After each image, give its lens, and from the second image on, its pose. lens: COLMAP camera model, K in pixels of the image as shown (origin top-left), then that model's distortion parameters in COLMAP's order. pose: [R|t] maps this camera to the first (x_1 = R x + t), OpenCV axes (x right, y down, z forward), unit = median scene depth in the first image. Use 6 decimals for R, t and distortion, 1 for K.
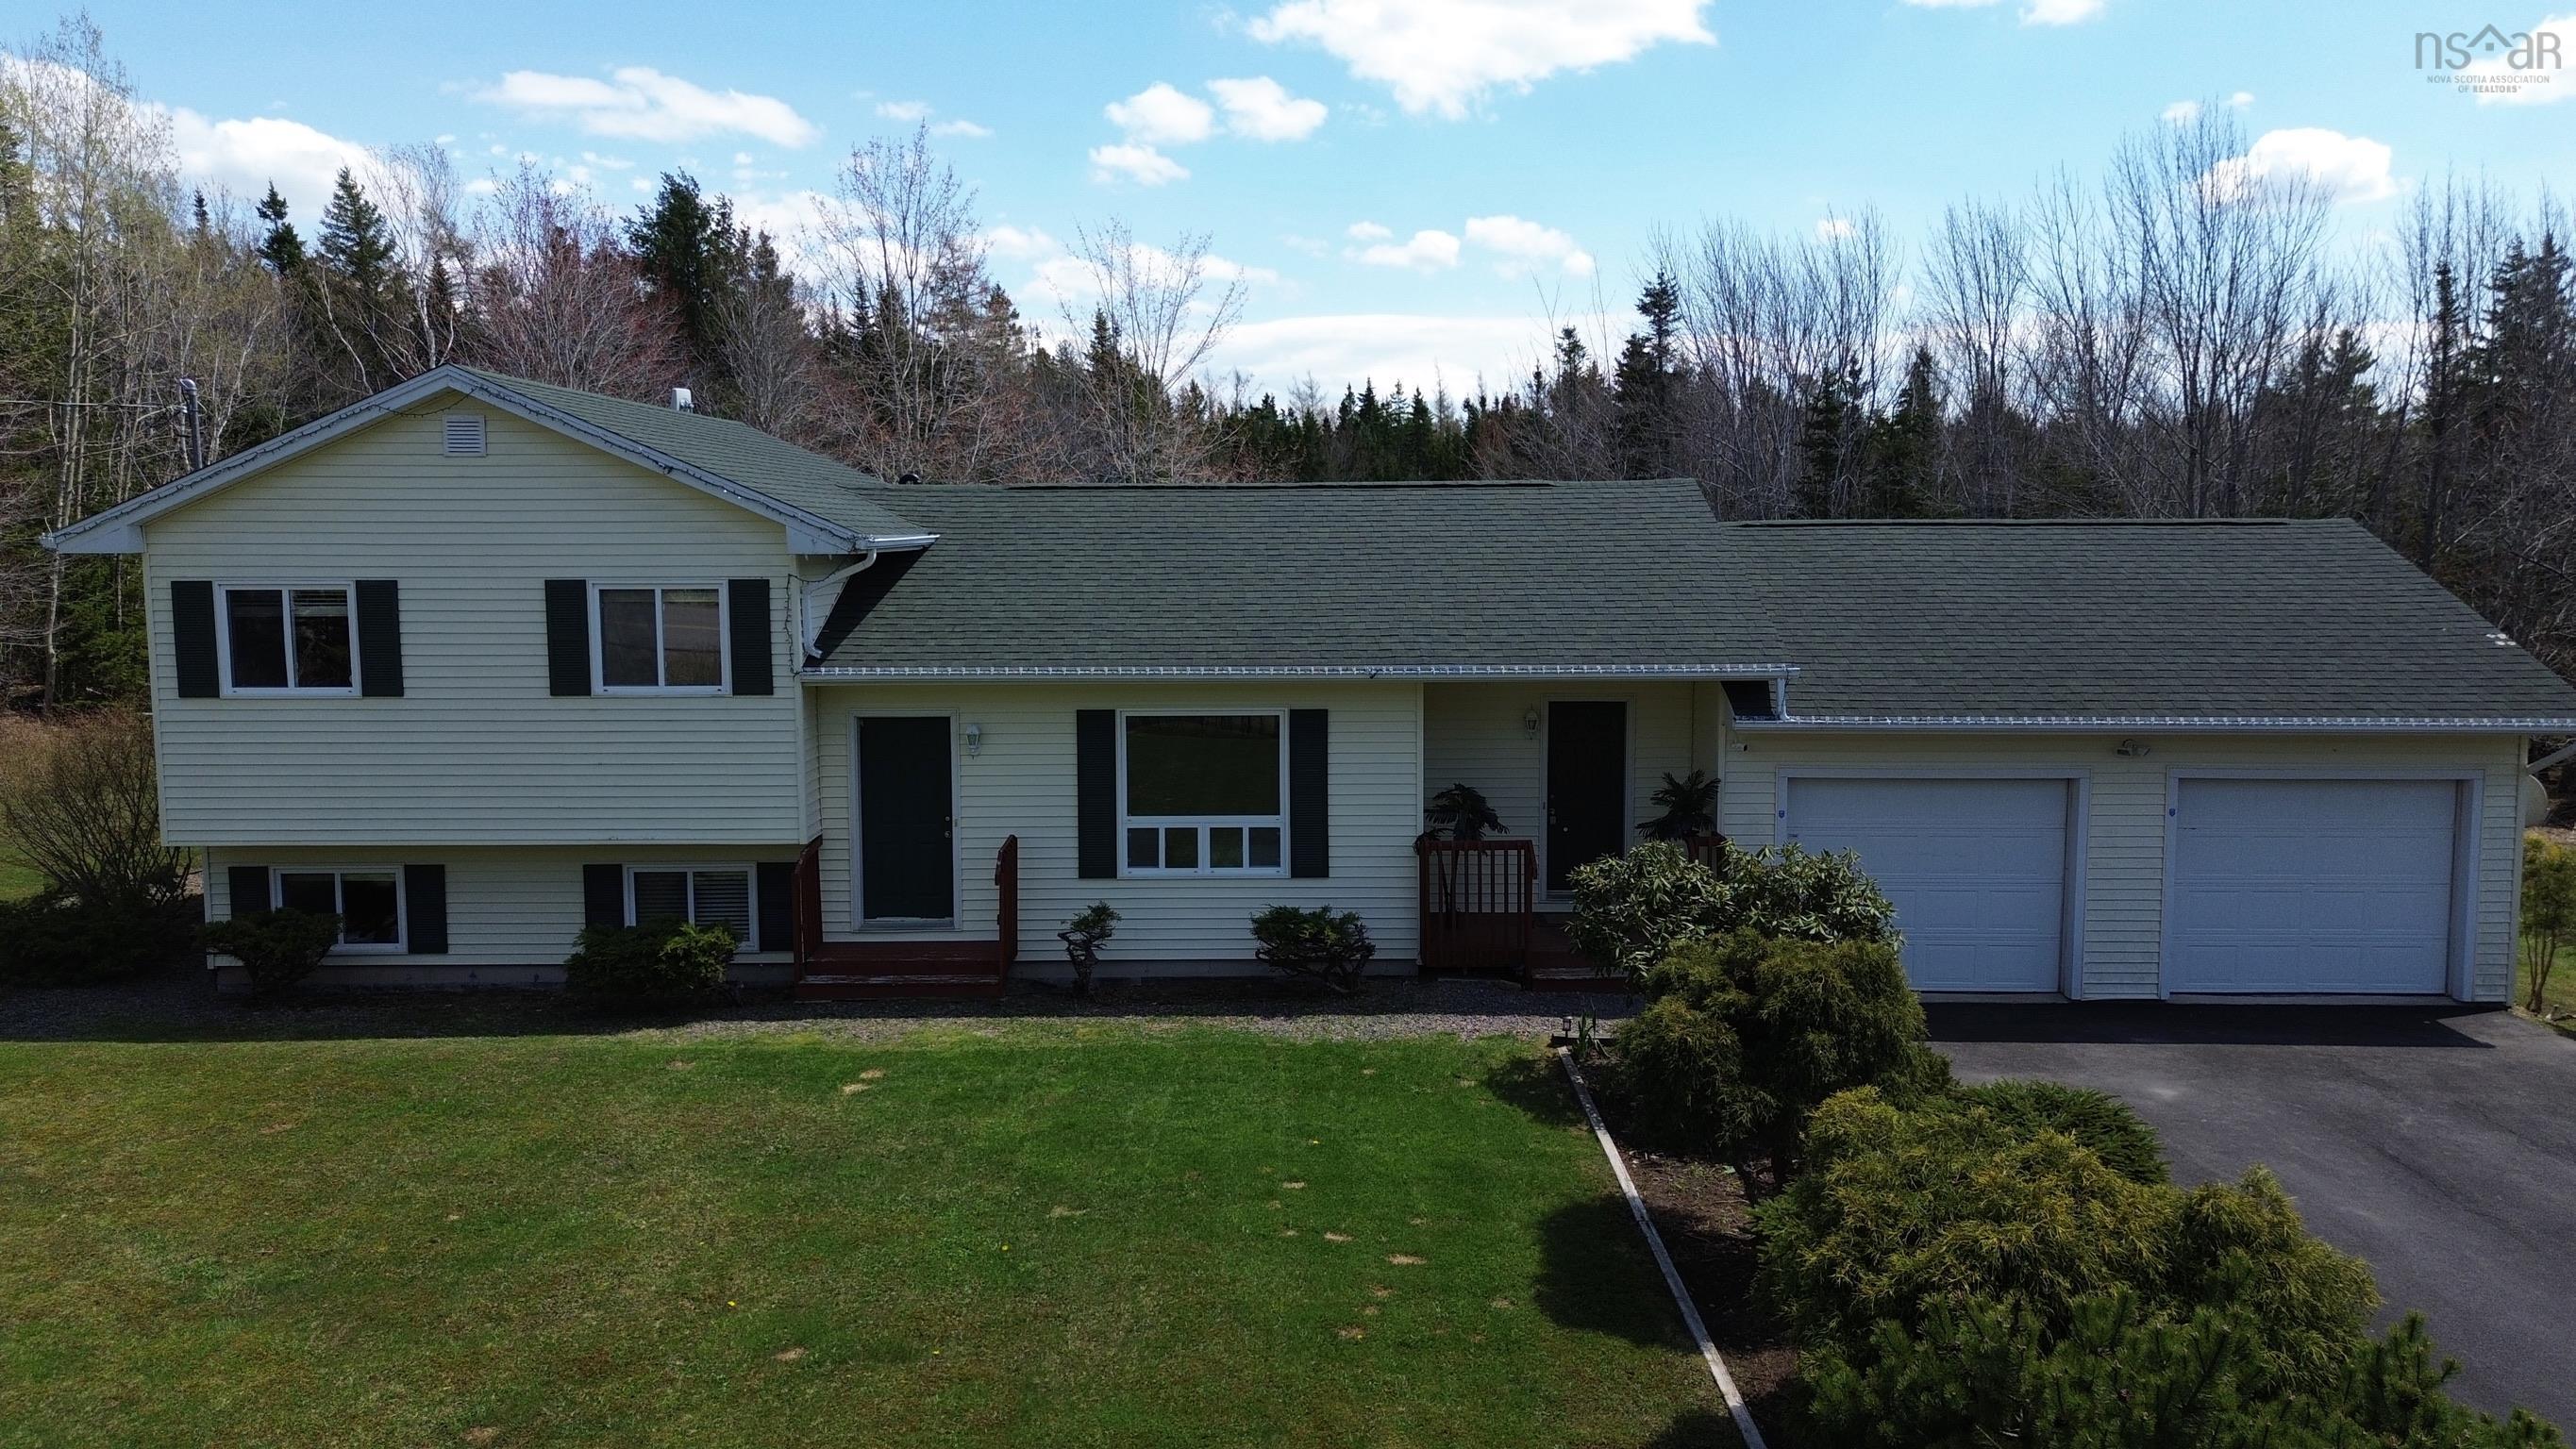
lens RADIAL K [[1834.6, 0, 1299.5], [0, 1834.6, 715.9], [0, 0, 1]] dist [0.087663, -0.129340]
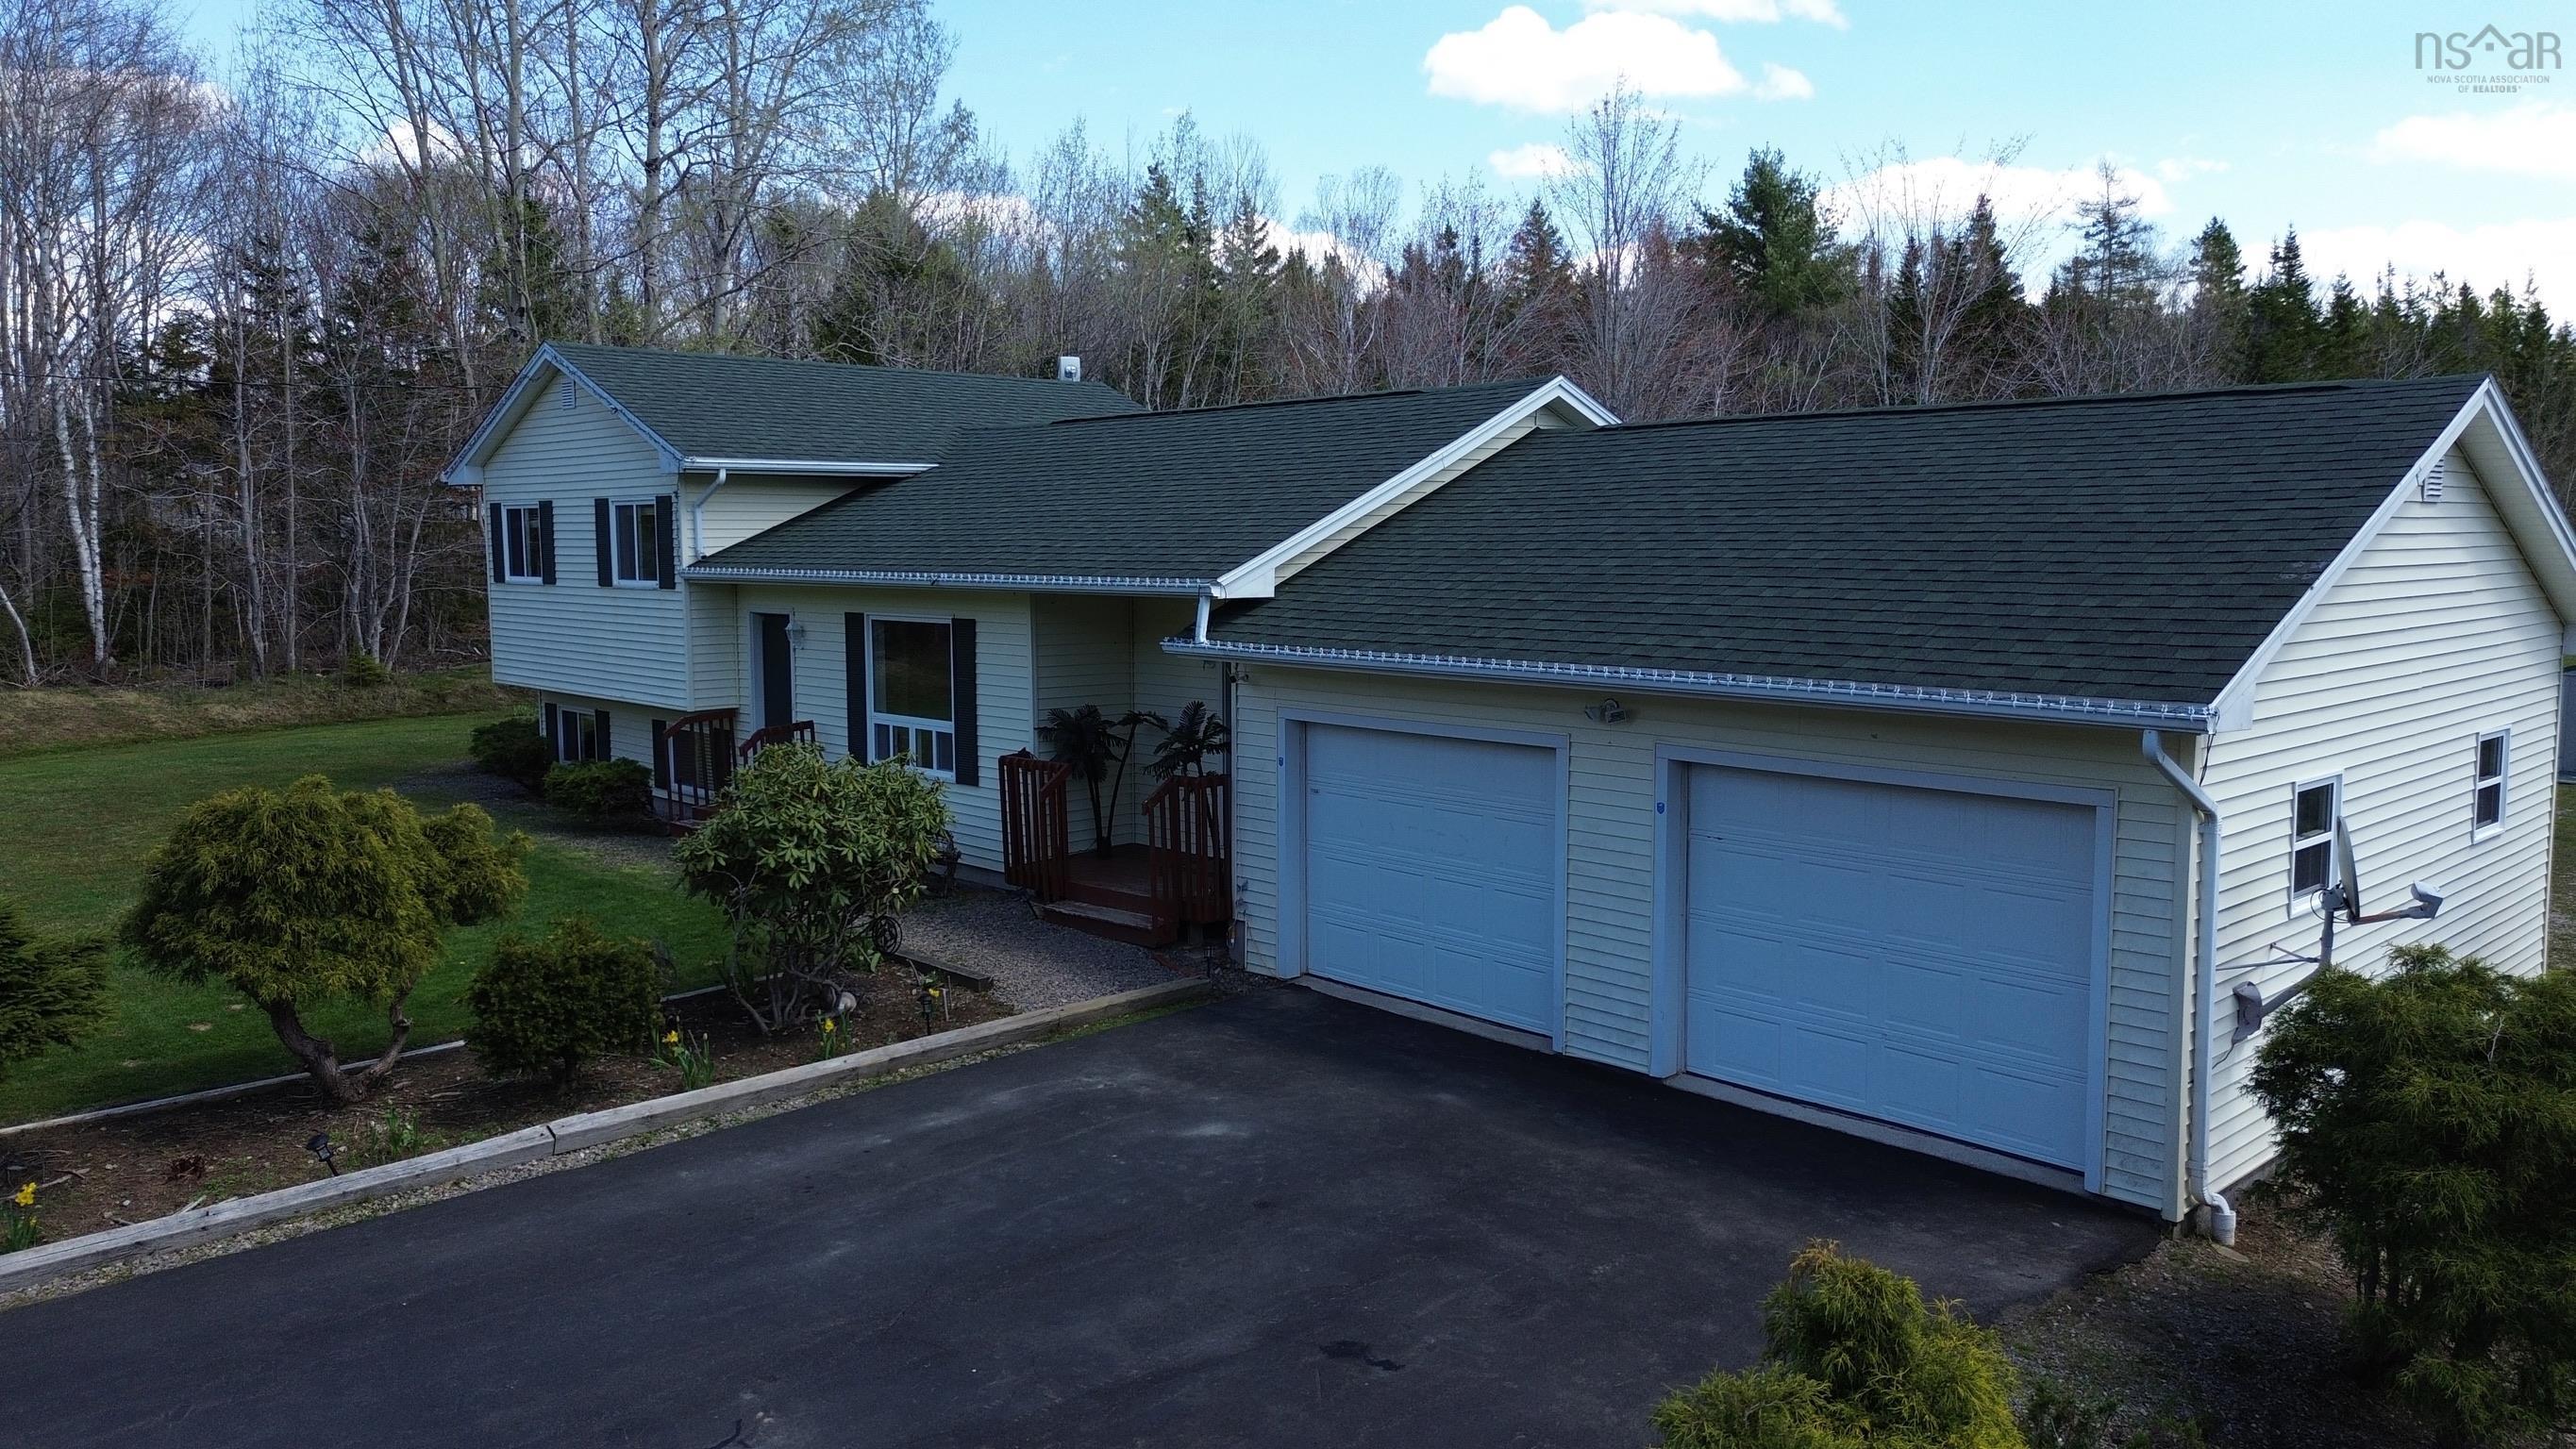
lens RADIAL K [[1873.2, 0, 1293.1], [0, 1873.2, 691.1], [0, 0, 1]] dist [0.082003, -0.146335]
pose [[0.684099, 0.060377, -0.726886, 0.892660], [-0.069076, 0.997452, 0.017840, 0.005218], [0.726111, 0.038006, 0.686526, 0.419317]]
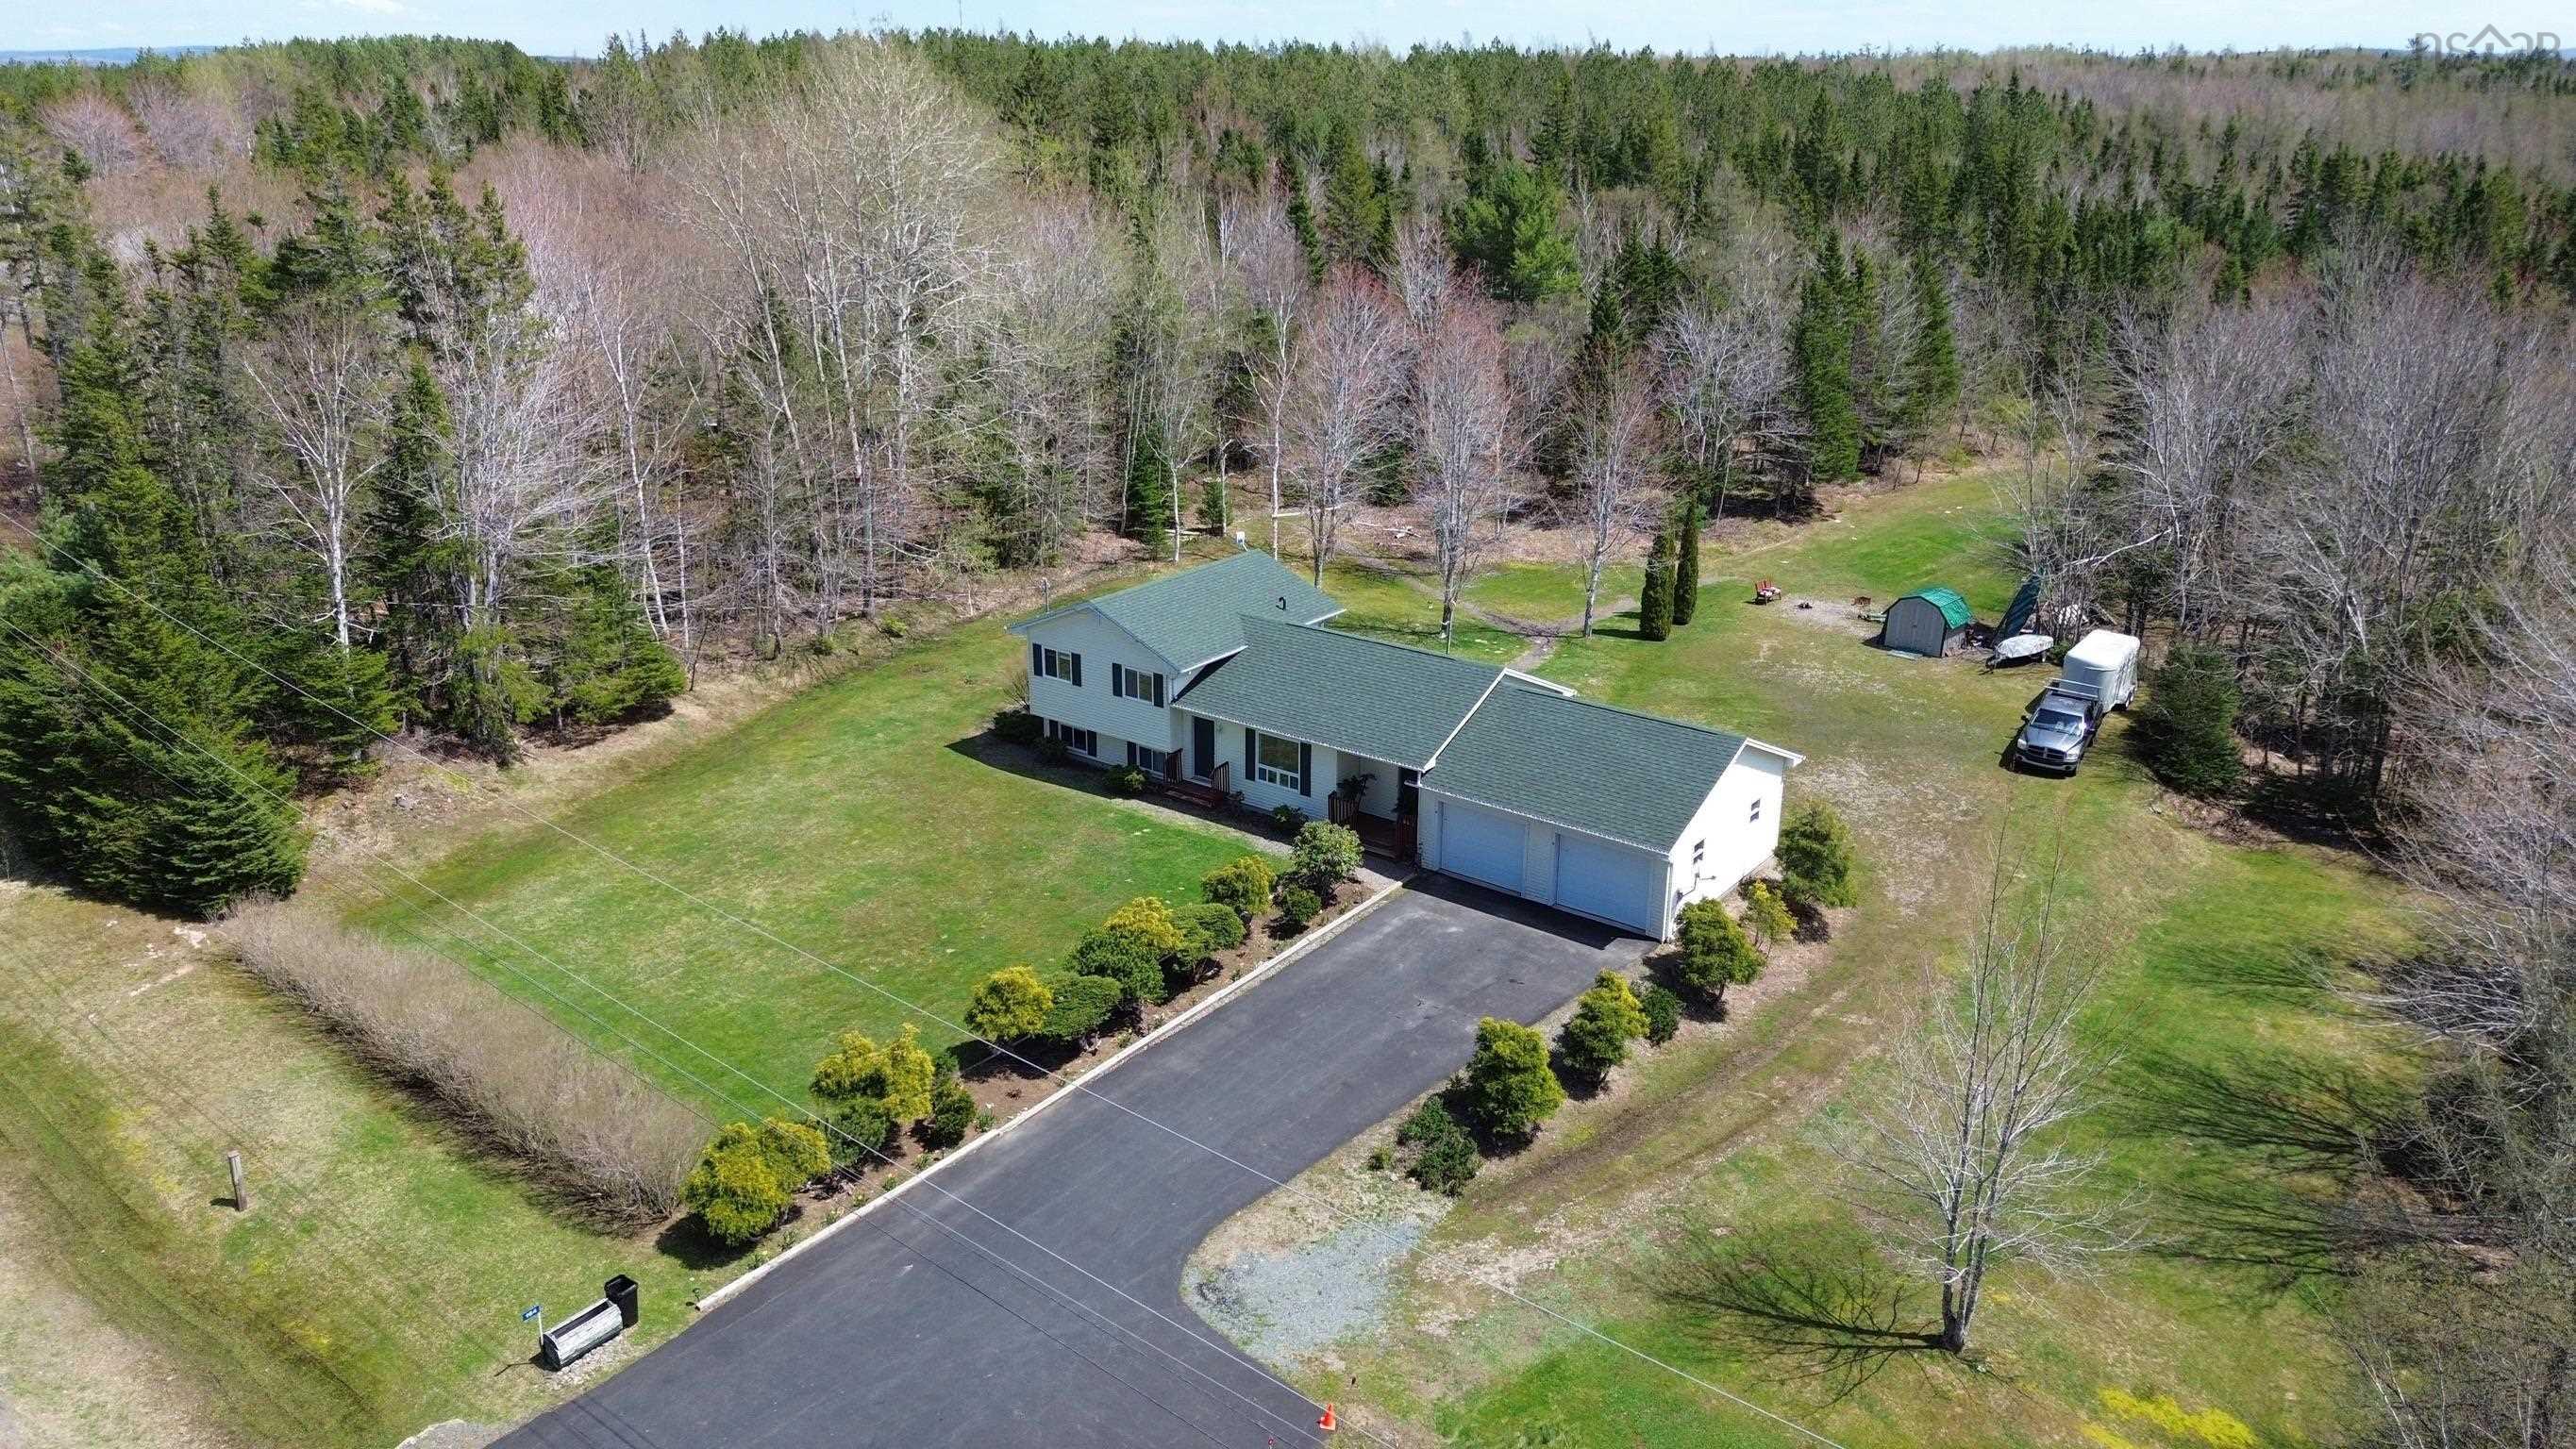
lens RADIAL K [[1885.0, 0, 1288.0], [0, 1885.0, 724.5], [0, 0, 1]] dist [0.002002, -0.001181]
pose [[0.796948, 0.207555, -0.567269, 1.746186], [-0.065886, 0.963379, 0.259924, -0.843027], [0.600444, -0.169771, 0.781438, -1.448860]]
